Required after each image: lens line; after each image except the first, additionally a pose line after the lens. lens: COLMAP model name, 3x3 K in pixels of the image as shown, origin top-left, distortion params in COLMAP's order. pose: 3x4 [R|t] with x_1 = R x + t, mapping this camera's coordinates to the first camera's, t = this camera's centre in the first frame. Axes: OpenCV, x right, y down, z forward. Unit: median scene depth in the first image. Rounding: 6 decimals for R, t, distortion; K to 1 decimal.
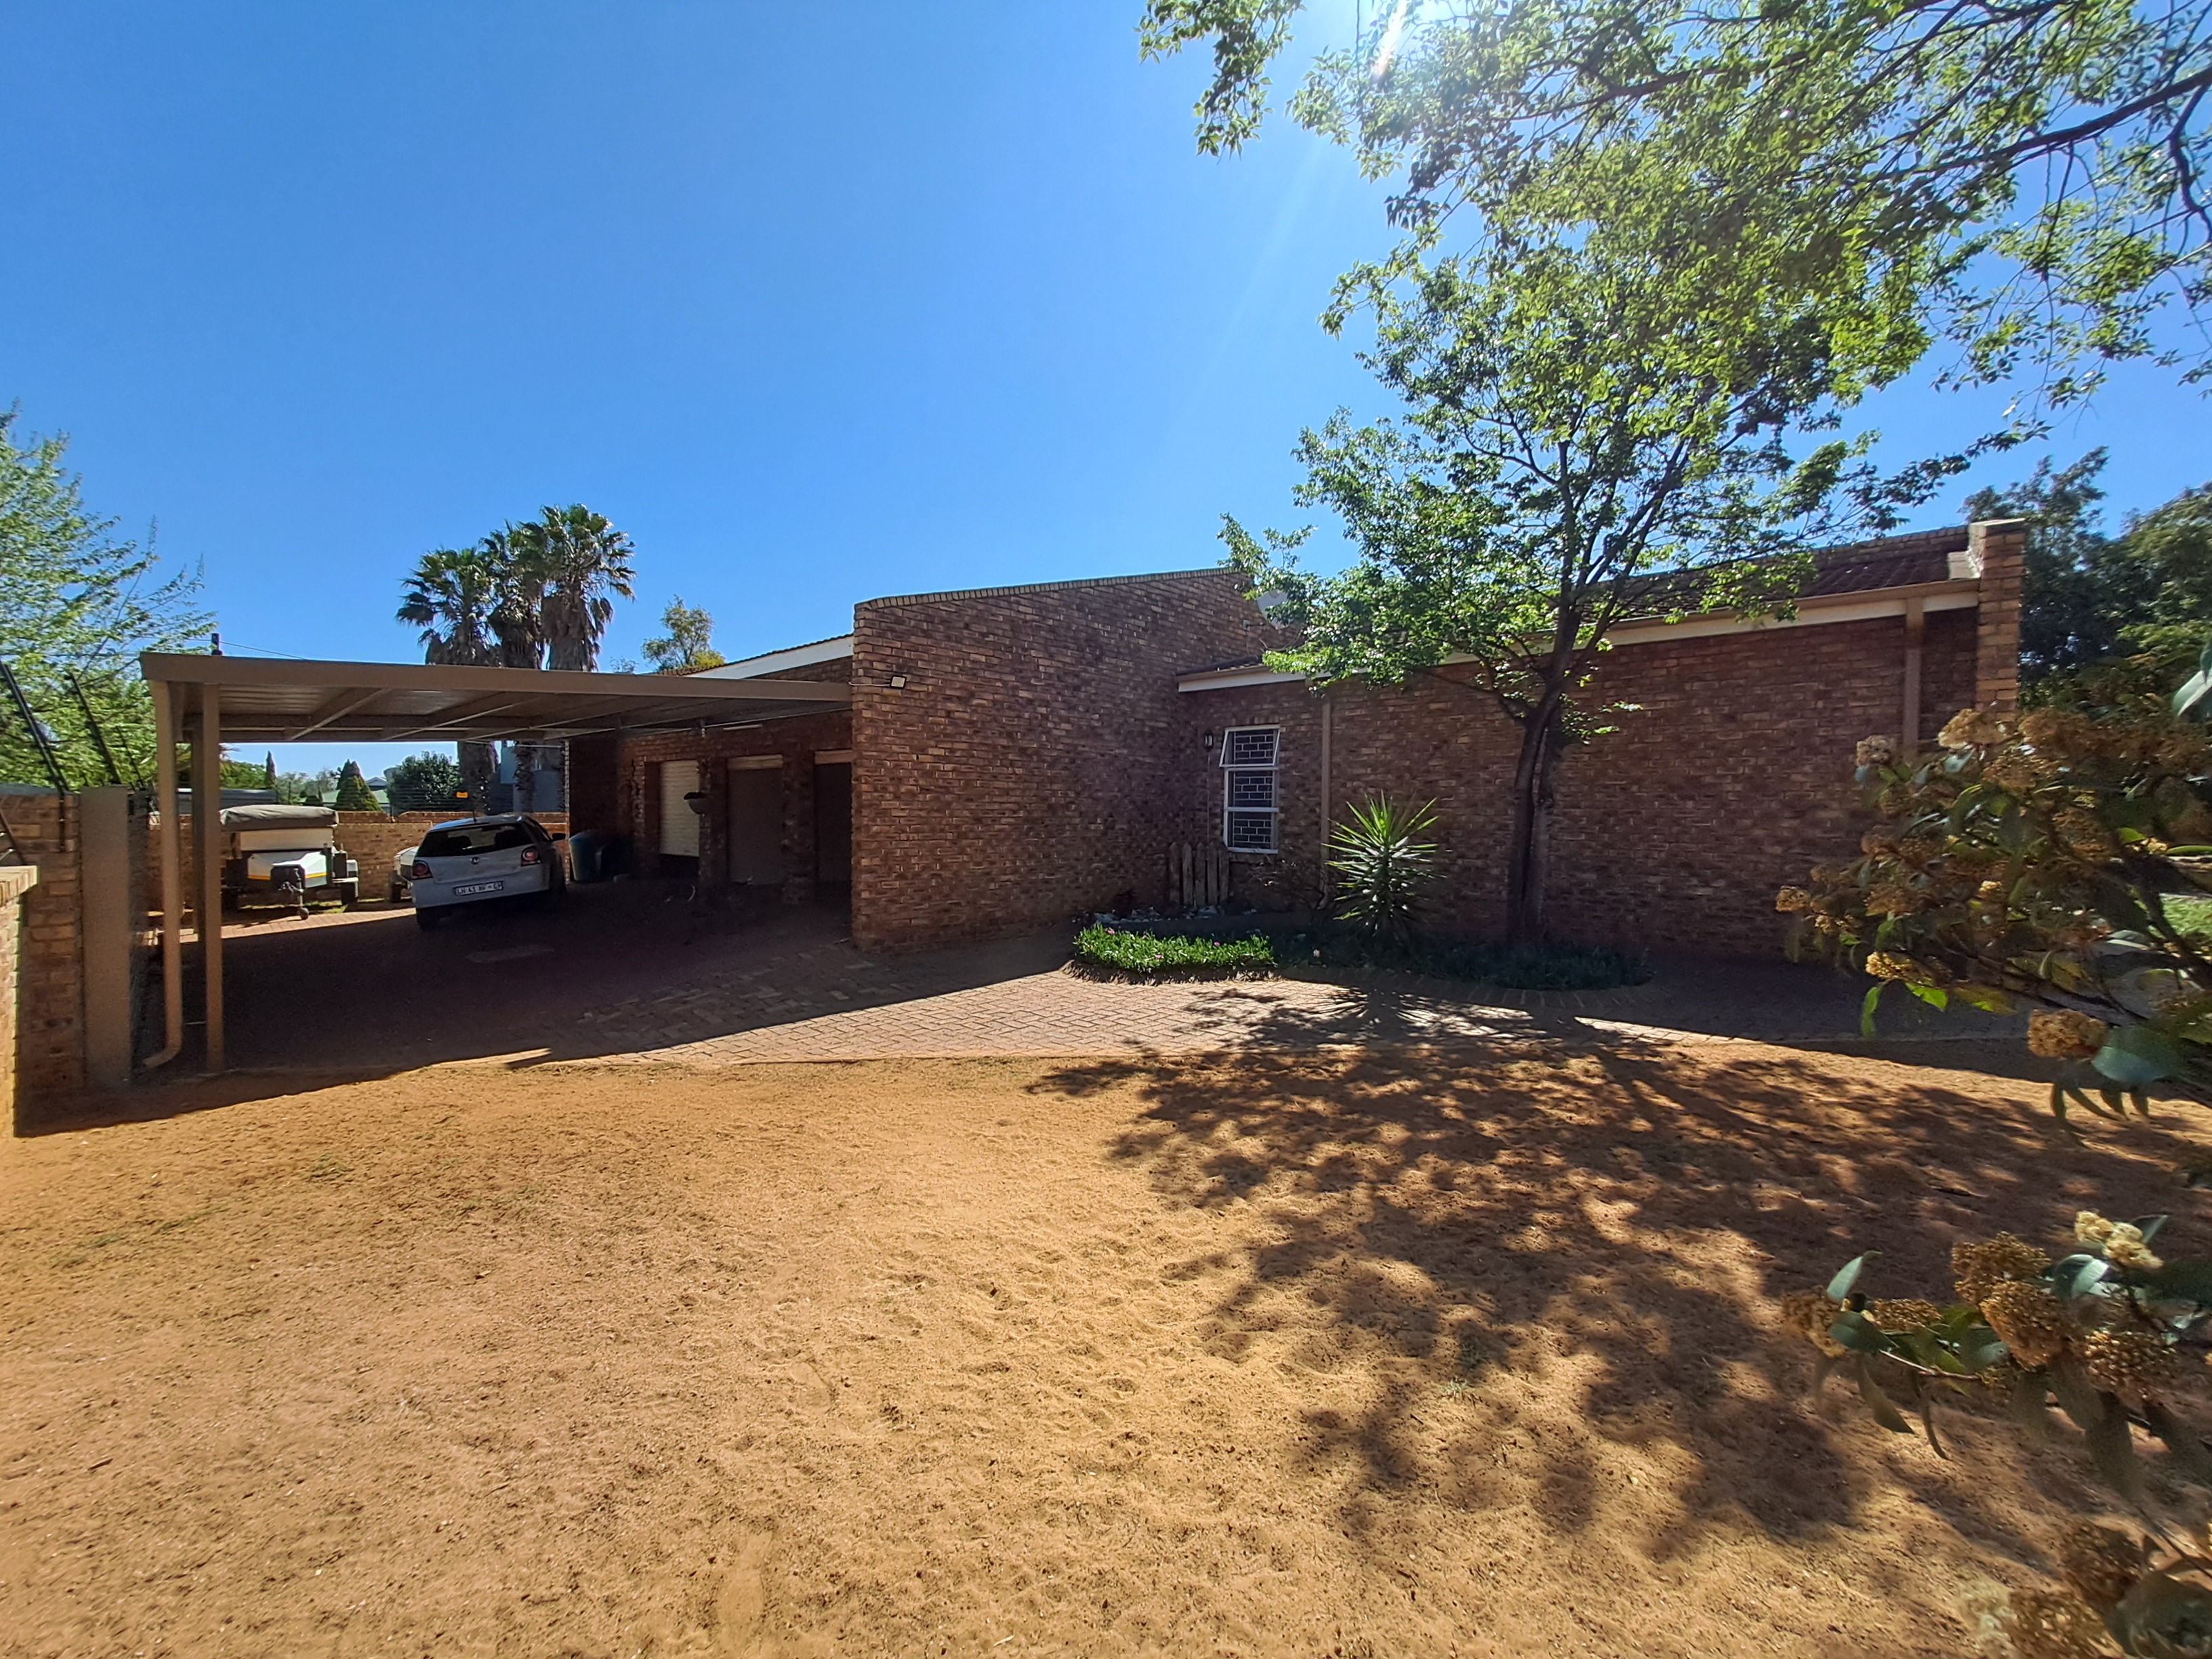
lens RADIAL K [[873.7, 0, 1104.0], [0, 873.7, 825.3], [0, 0, 1]] dist [-0.001974, 0.000282]
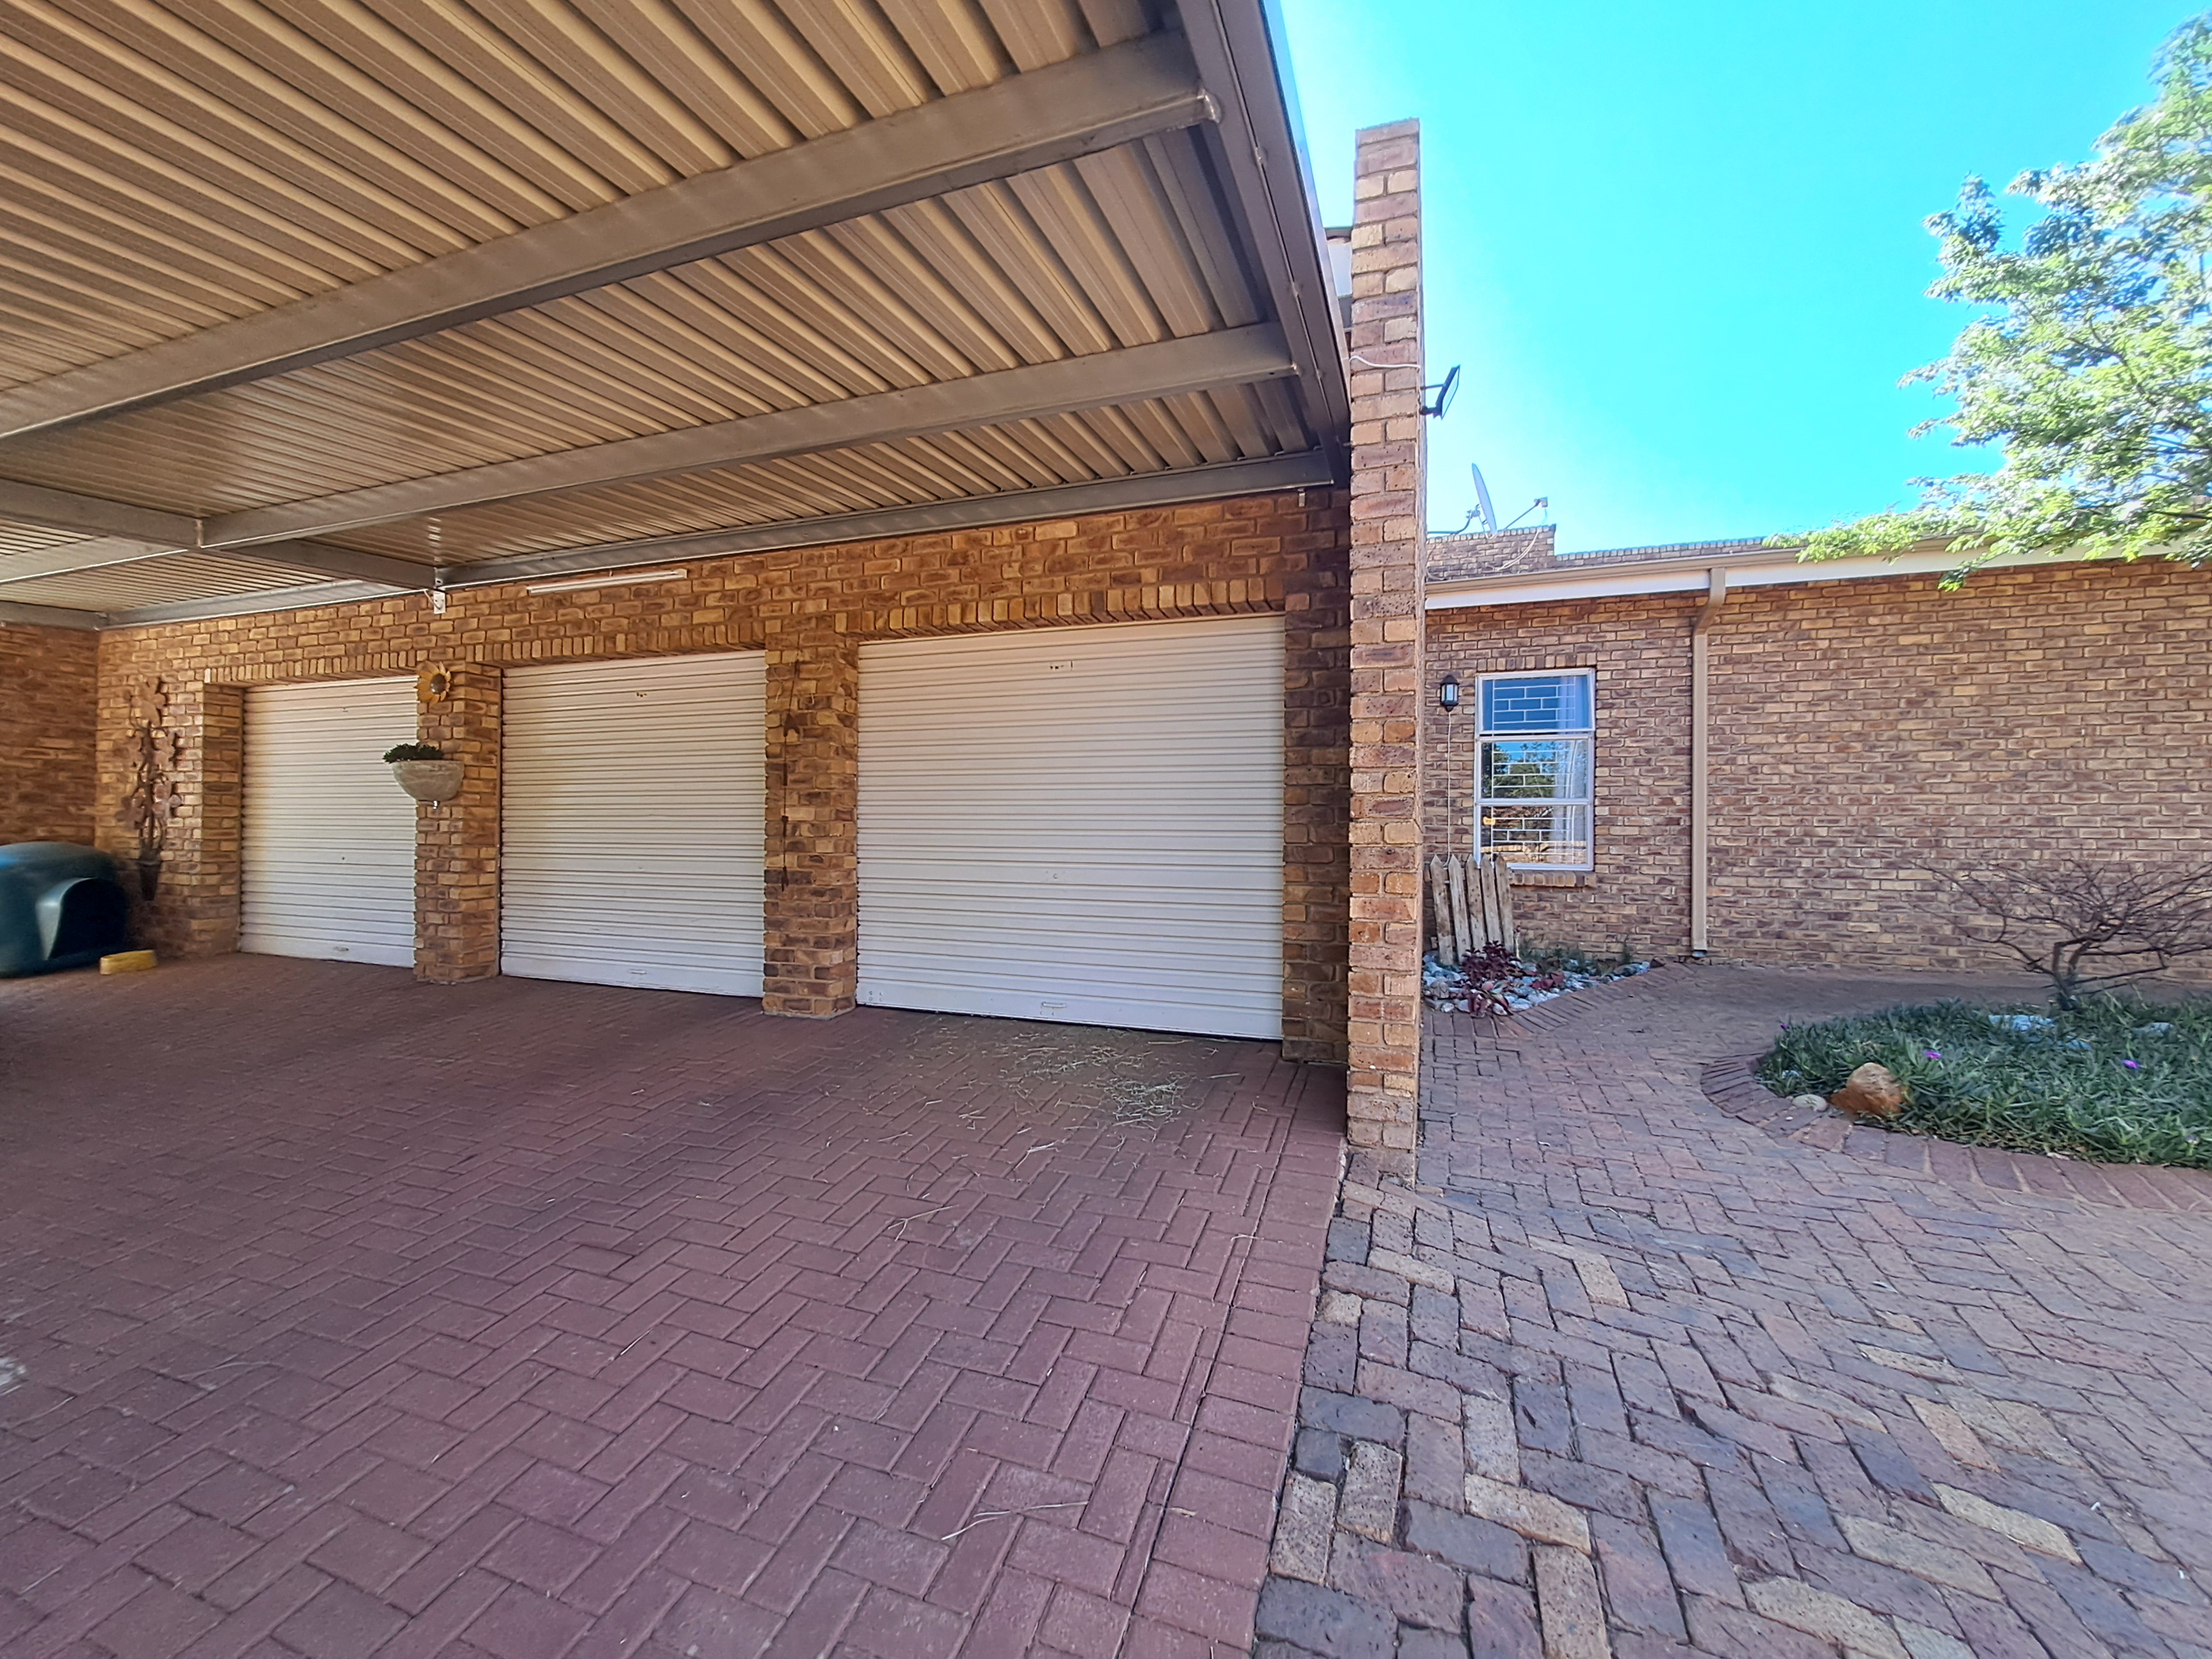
lens RADIAL K [[873.7, 0, 1108.3], [0, 873.7, 830.8], [0, 0, 1]] dist [-0.001974, 0.000282]
pose [[0.915258, 0.002466, 0.402861, -0.386549], [0.006967, 0.999735, -0.021947, 0.015511], [-0.402808, 0.022894, 0.914998, 0.571254]]
